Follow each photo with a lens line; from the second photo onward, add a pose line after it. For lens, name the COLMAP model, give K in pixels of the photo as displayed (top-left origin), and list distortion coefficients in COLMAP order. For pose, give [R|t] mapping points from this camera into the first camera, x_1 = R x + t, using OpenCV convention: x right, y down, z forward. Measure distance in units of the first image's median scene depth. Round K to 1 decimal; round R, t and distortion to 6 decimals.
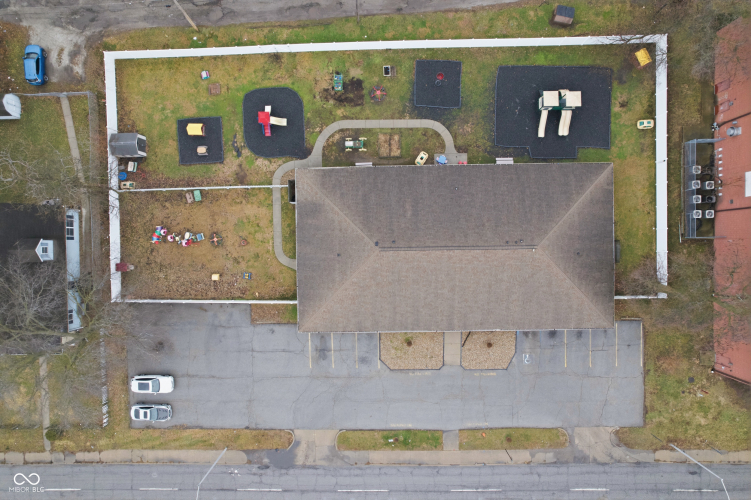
lens RADIAL K [[478.2, 0, 375.5], [0, 478.2, 250.0], [0, 0, 1]] dist [-0.031551, 0.002941]
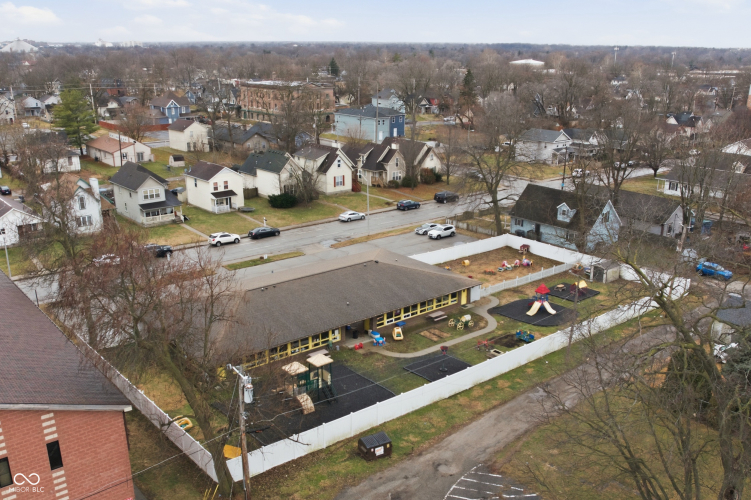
lens RADIAL K [[693.7, 0, 375.5], [0, 693.7, 250.0], [0, 0, 1]] dist [-0.013791, -0.002454]
pose [[-0.785748, 0.188721, -0.589054, 0.945513], [-0.618534, -0.233703, 0.750199, -1.205151], [0.003915, 0.953817, 0.300362, 0.484831]]
